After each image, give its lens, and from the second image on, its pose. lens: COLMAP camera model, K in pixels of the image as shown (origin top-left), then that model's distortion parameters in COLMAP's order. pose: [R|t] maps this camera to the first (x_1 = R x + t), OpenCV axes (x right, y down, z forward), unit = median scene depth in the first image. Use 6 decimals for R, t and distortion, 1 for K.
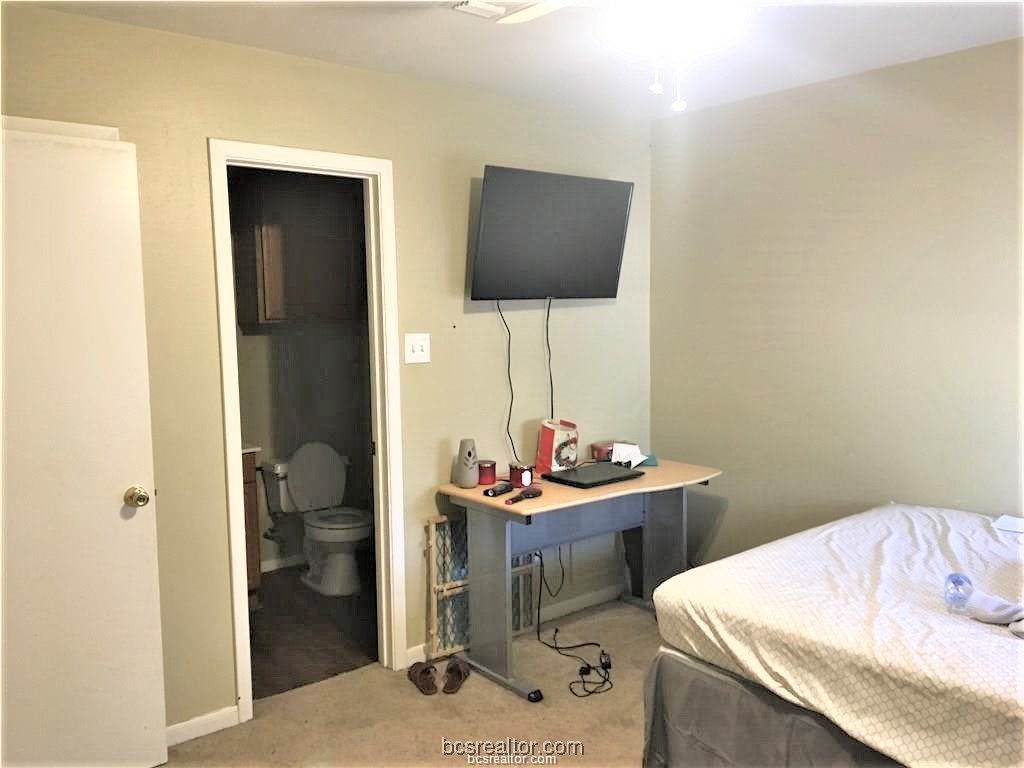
lens RADIAL K [[860.0, 0, 512.1], [0, 860.0, 384.3], [0, 0, 1]] dist [0.076213, -0.041078]
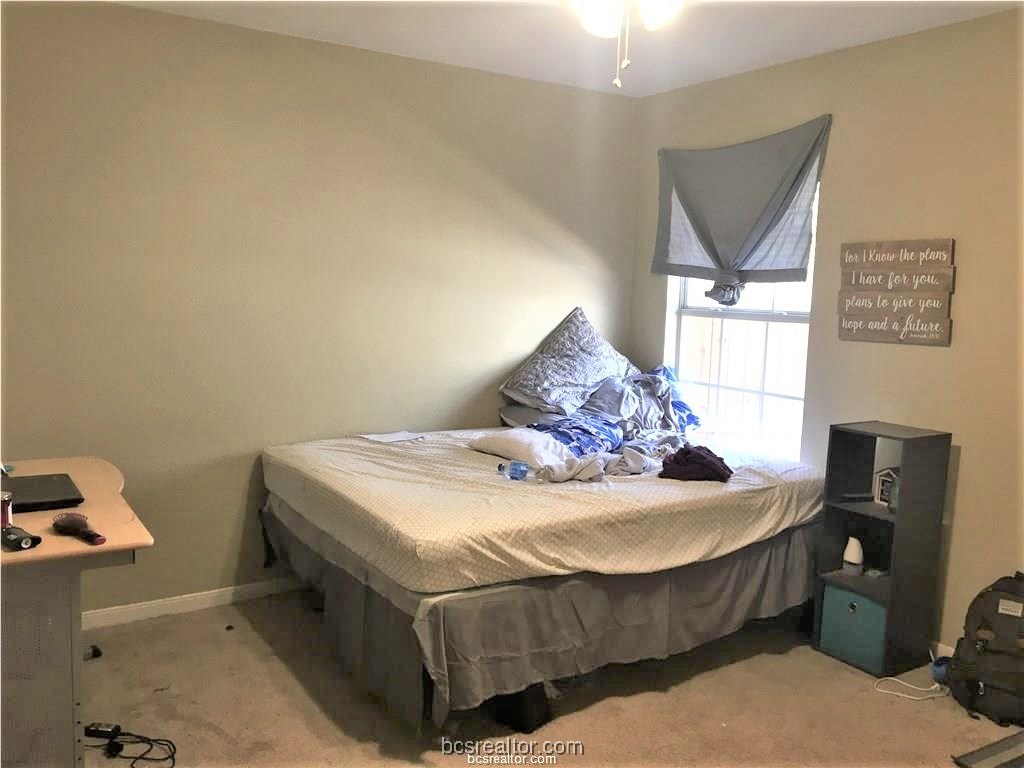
lens RADIAL K [[860.0, 0, 508.3], [0, 860.0, 388.8], [0, 0, 1]] dist [0.076213, -0.041078]
pose [[0.138385, -0.109414, 0.984316, -0.864660], [0.061347, 0.992917, 0.101746, -0.032069], [-0.988477, 0.046305, 0.144117, 0.869924]]
